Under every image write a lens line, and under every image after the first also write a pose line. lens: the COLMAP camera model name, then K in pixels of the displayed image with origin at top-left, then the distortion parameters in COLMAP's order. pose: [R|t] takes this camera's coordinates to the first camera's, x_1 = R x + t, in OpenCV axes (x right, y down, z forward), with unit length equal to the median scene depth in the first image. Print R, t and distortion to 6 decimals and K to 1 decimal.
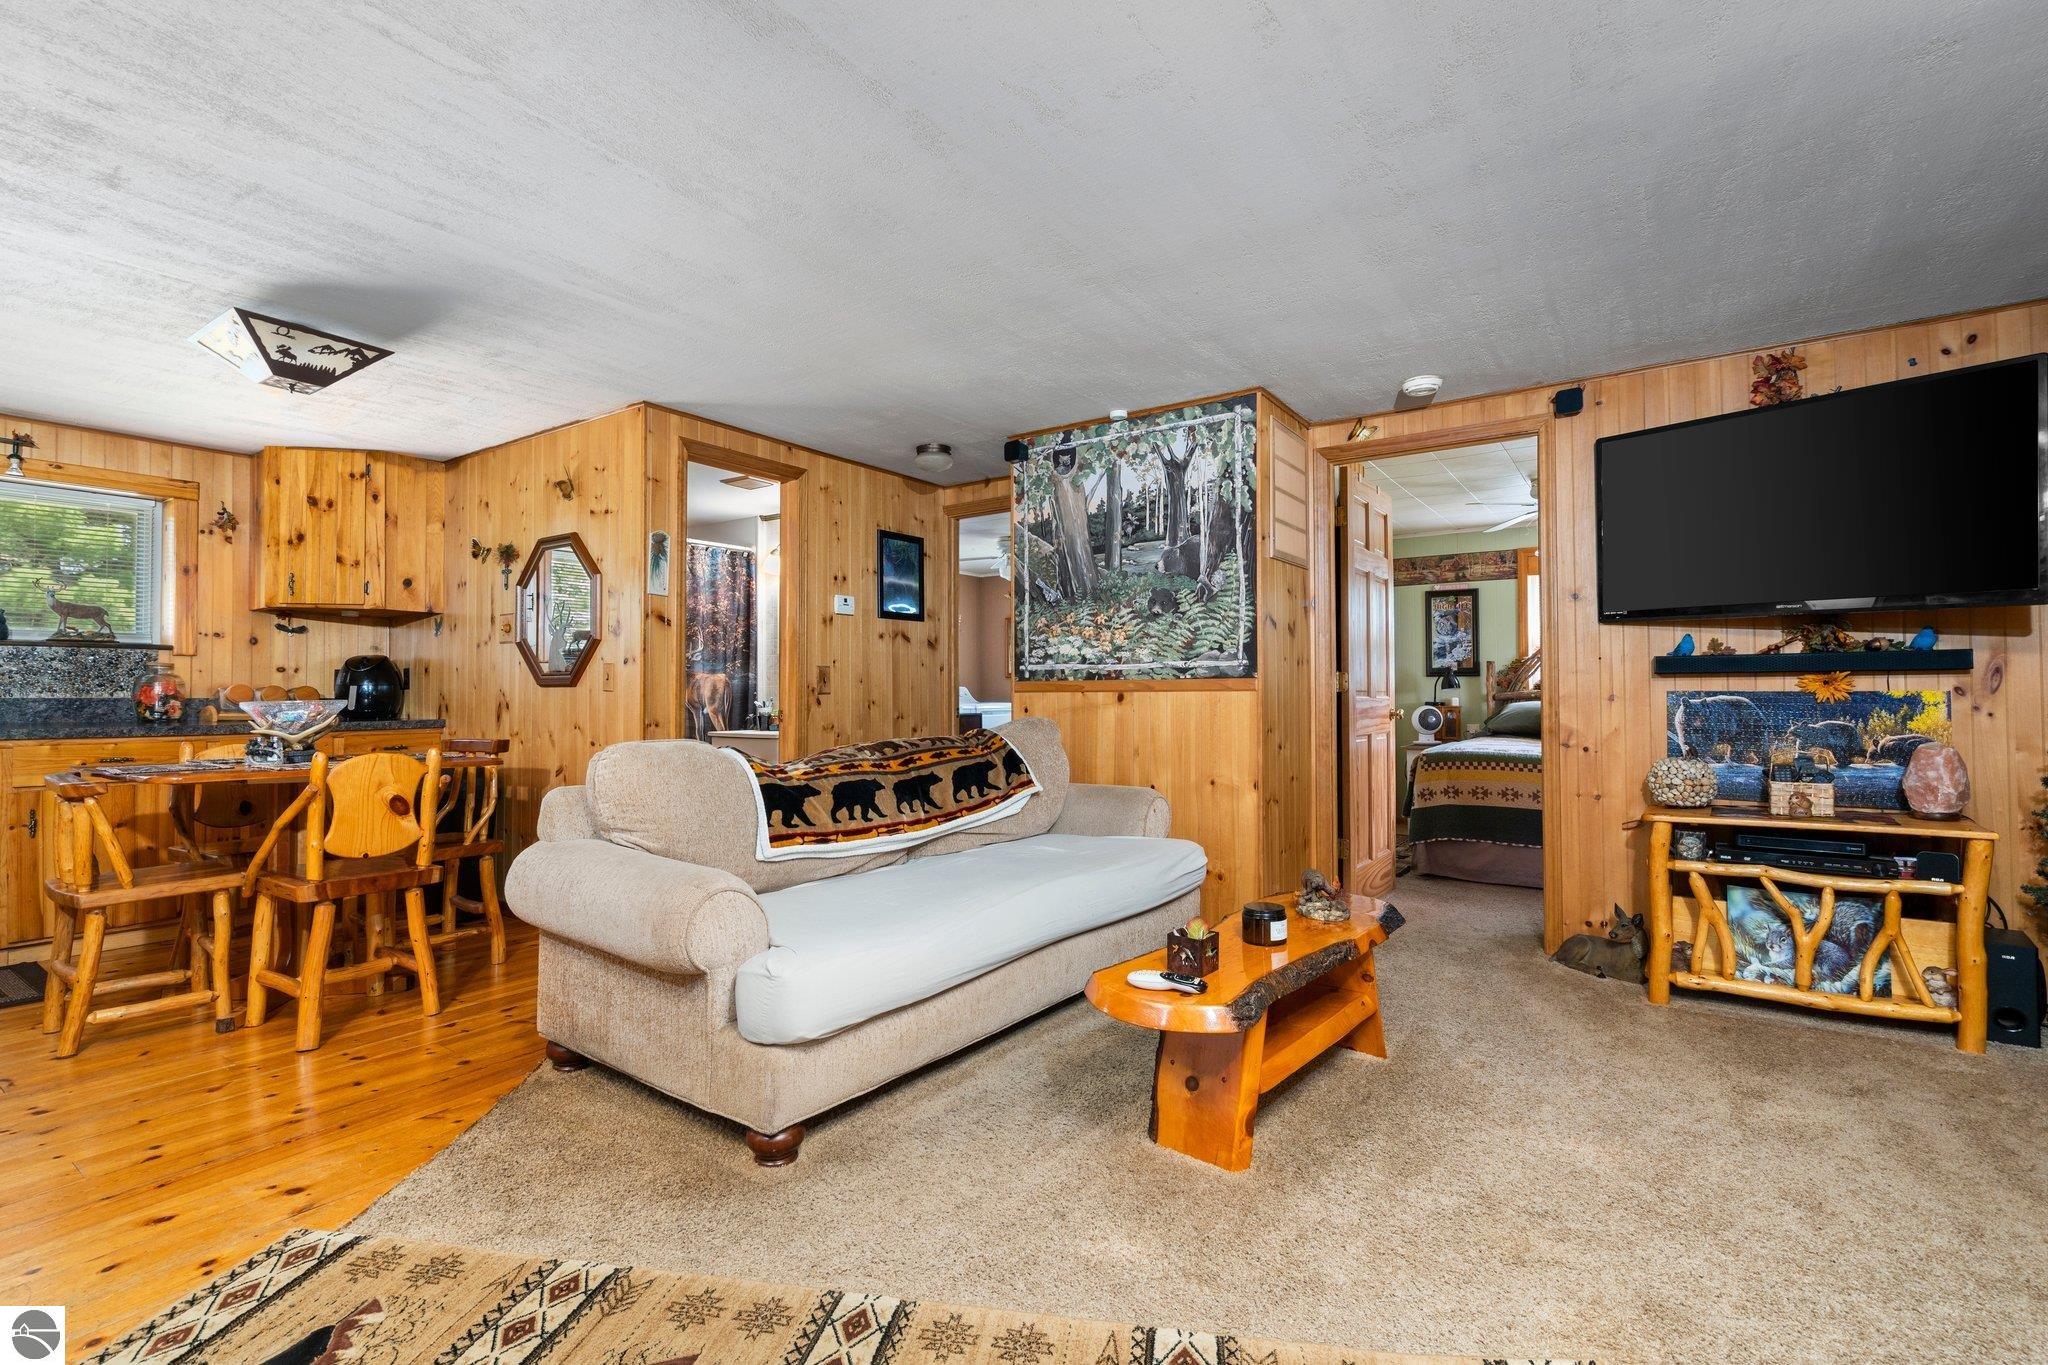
lens RADIAL K [[935.6, 0, 1016.3], [0, 935.6, 674.0], [0, 0, 1]] dist [-0.002987, 0.000873]
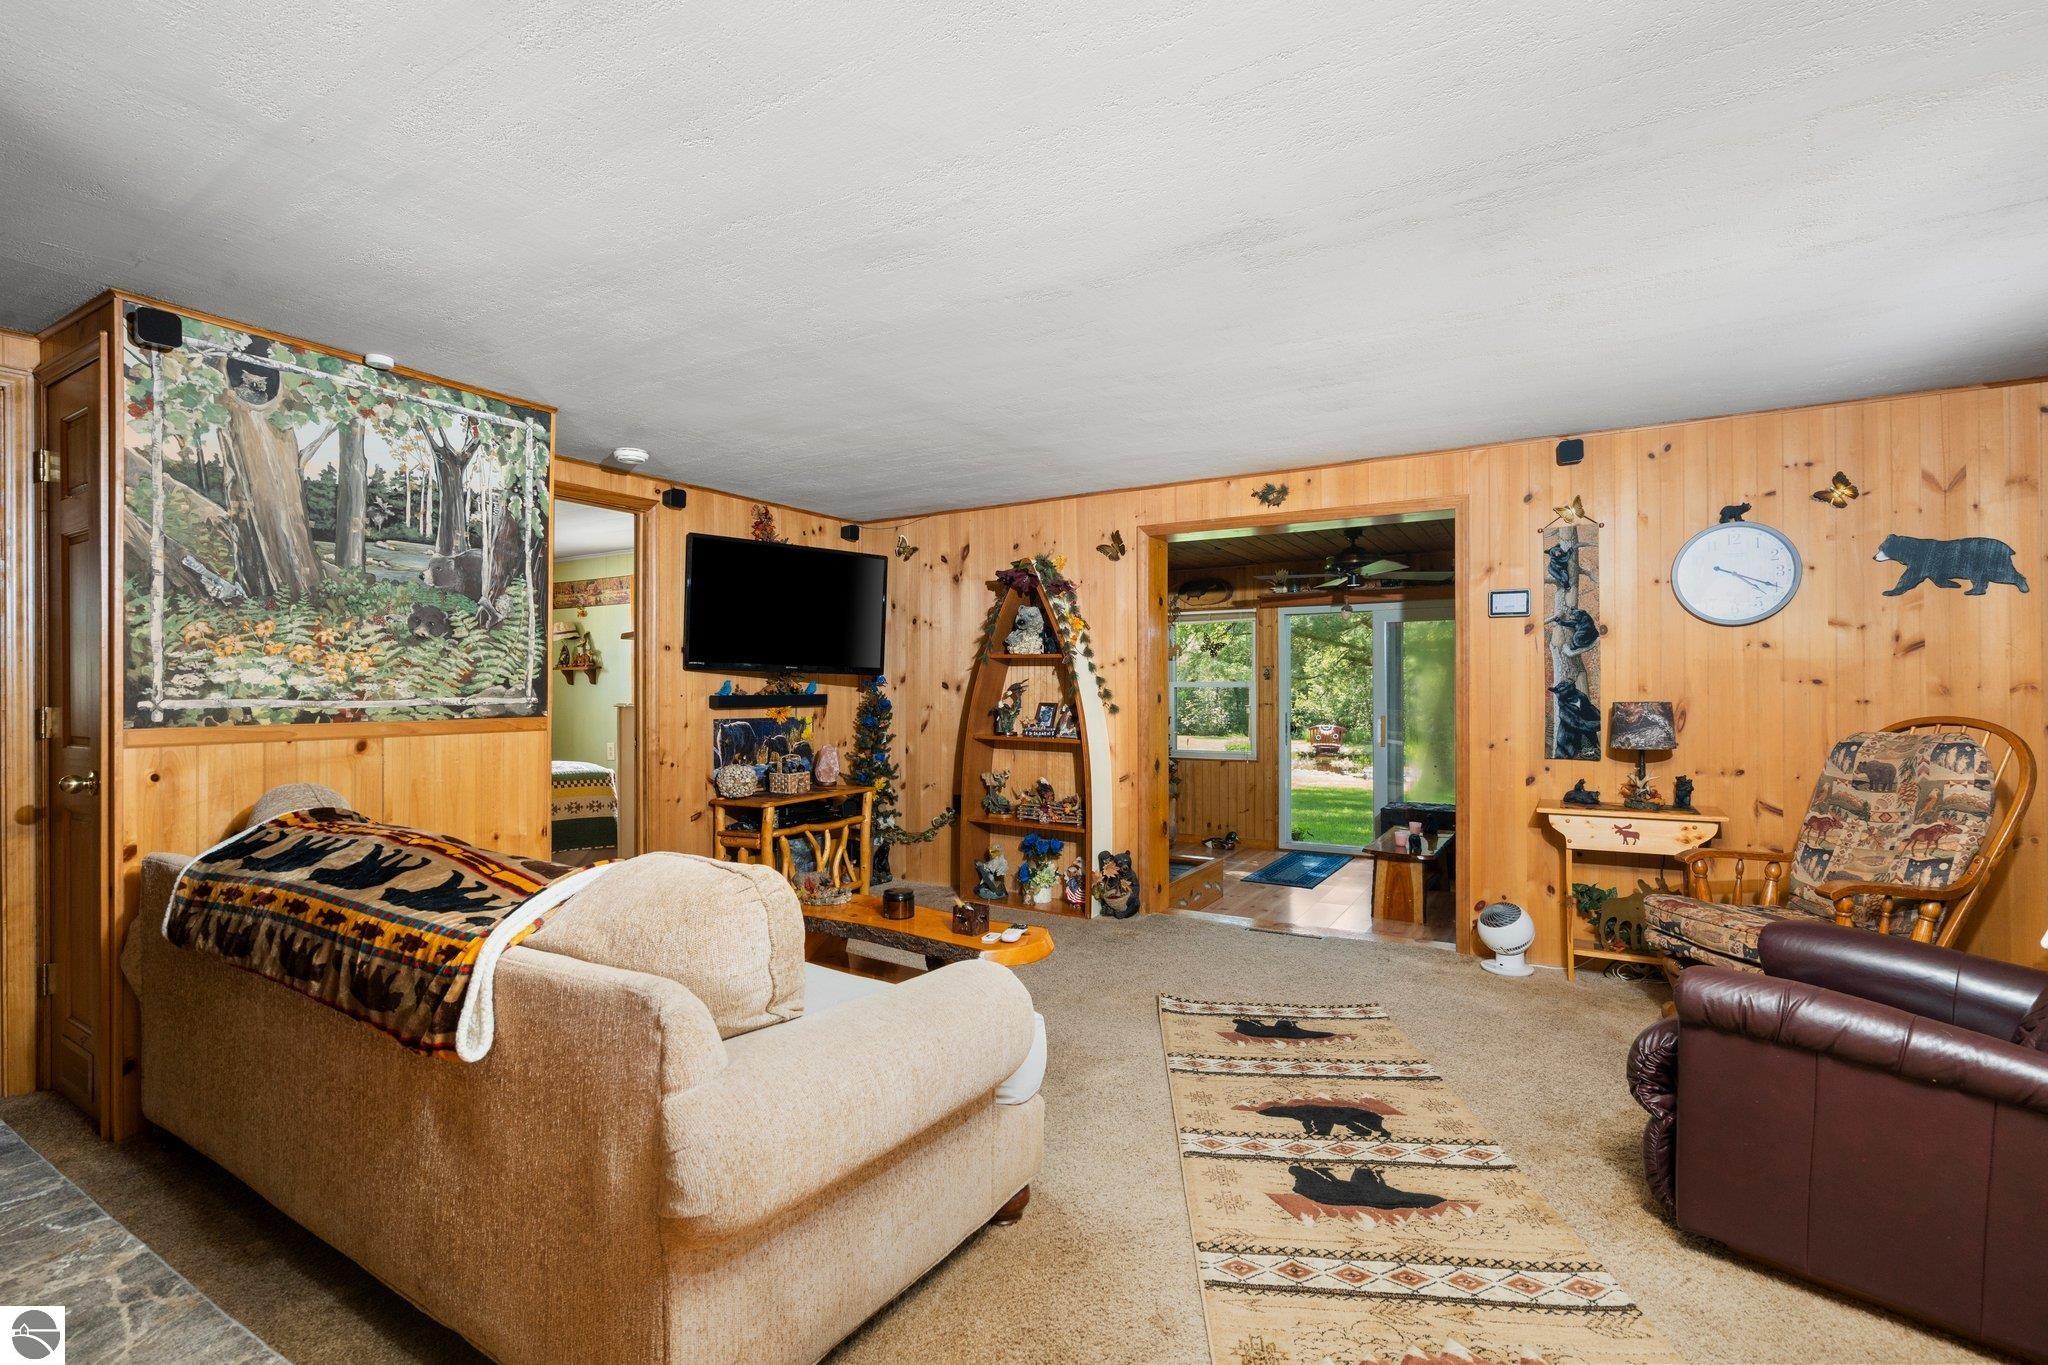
lens RADIAL K [[935.6, 0, 1015.3], [0, 935.6, 684.9], [0, 0, 1]] dist [-0.002987, 0.000873]
pose [[-0.070008, 0.008707, 0.997508, -0.635794], [-0.017914, 0.999790, -0.009984, -0.023945], [-0.997386, -0.018568, -0.069838, 0.532660]]
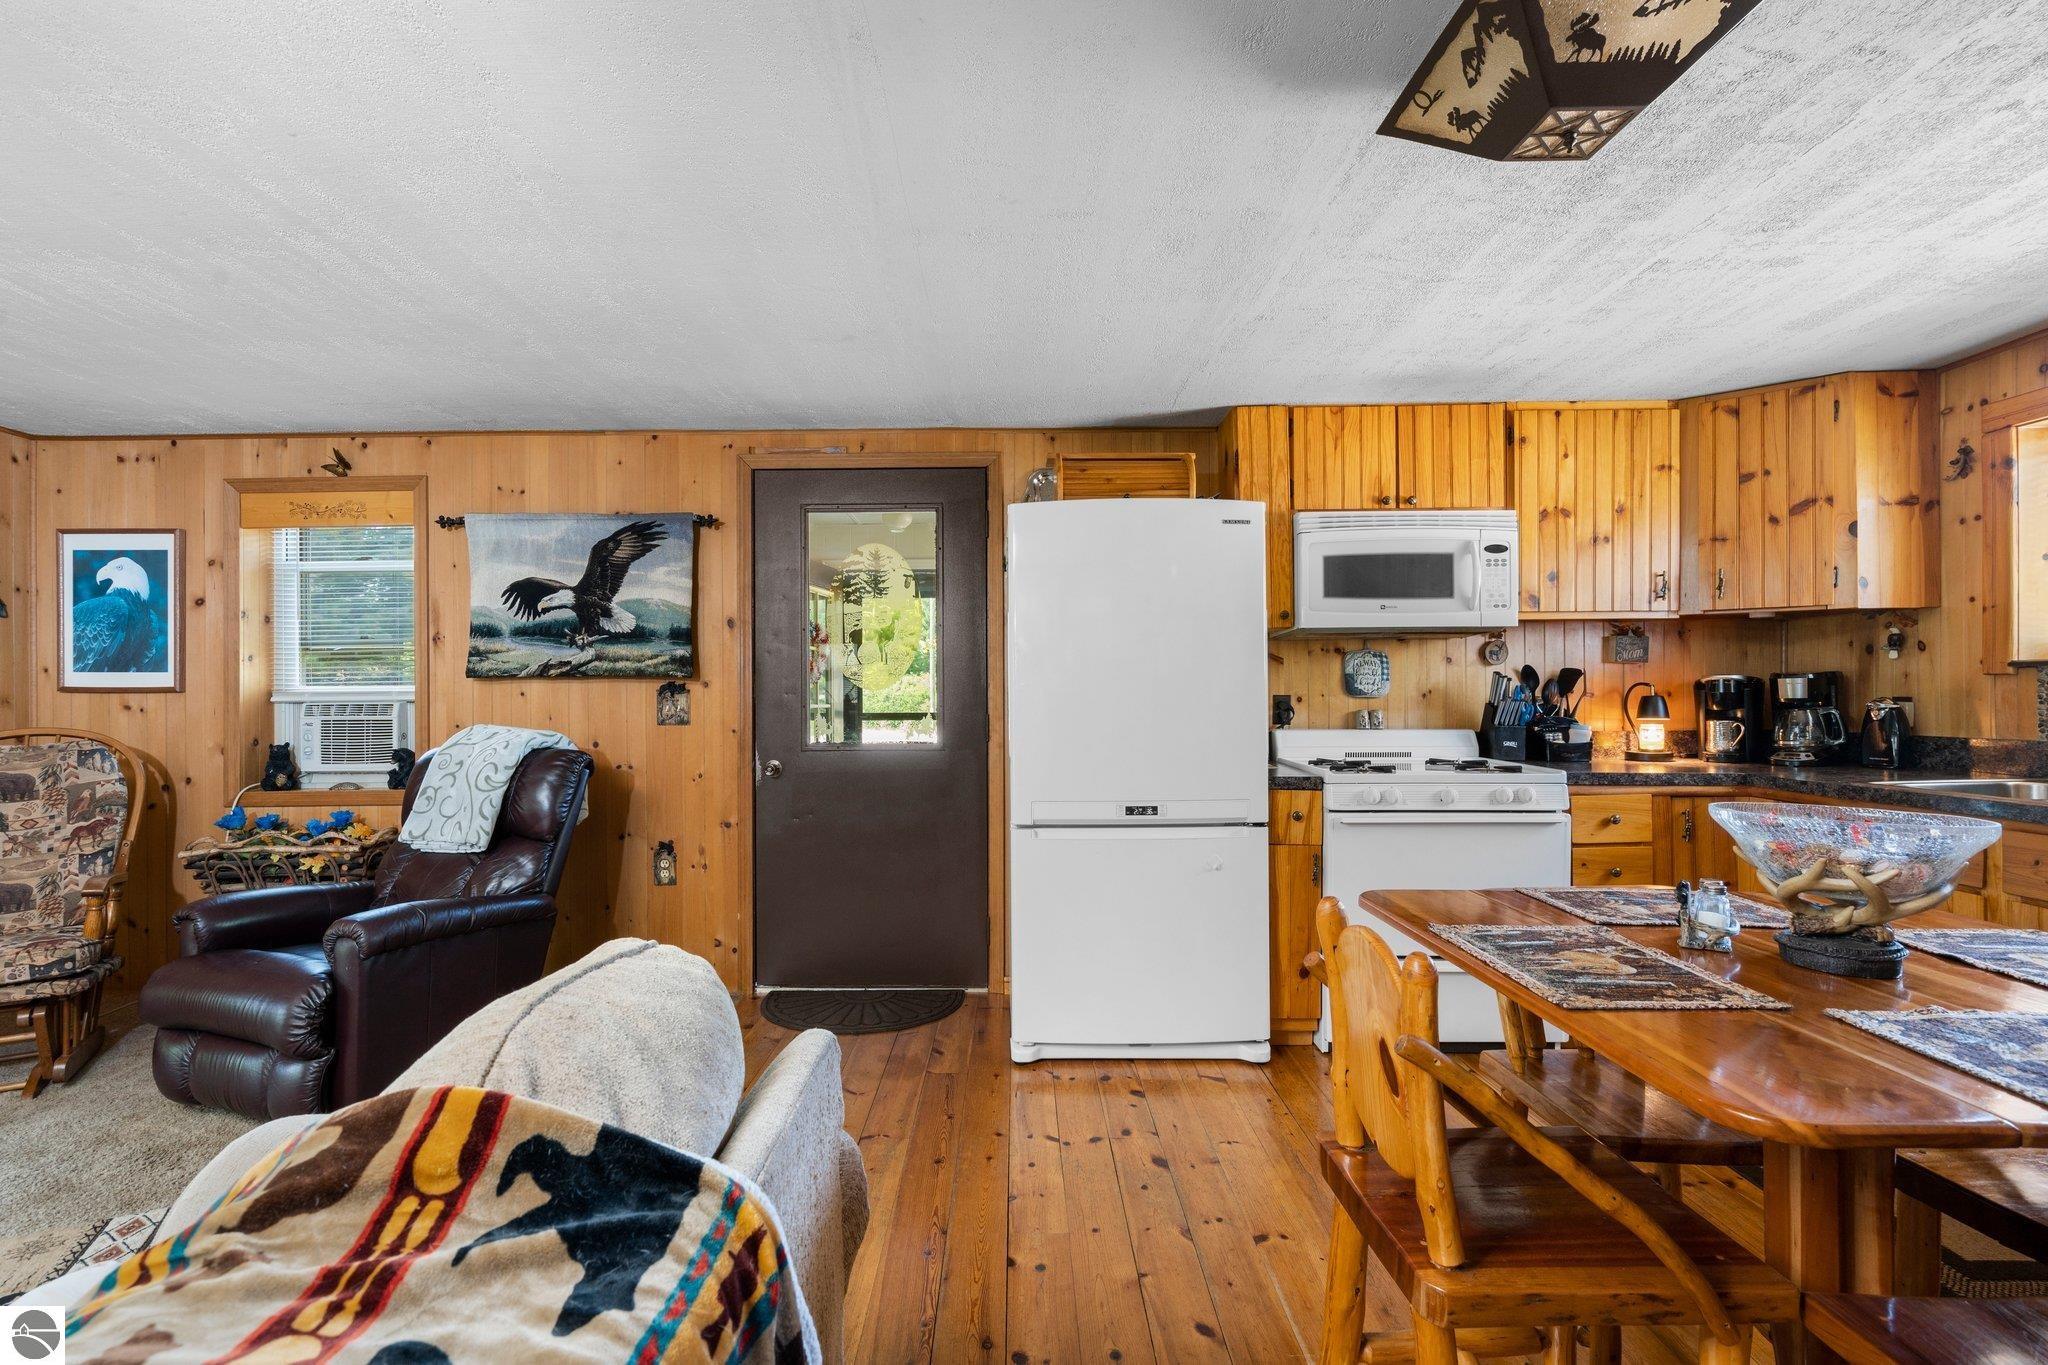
lens RADIAL K [[935.6, 0, 998.0], [0, 935.6, 693.5], [0, 0, 1]] dist [-0.002987, 0.000873]
pose [[-0.827896, 0.007551, -0.560831, -0.195109], [0.021054, 0.999623, -0.017620, -0.017610], [0.560486, -0.026396, -0.827743, 0.887312]]
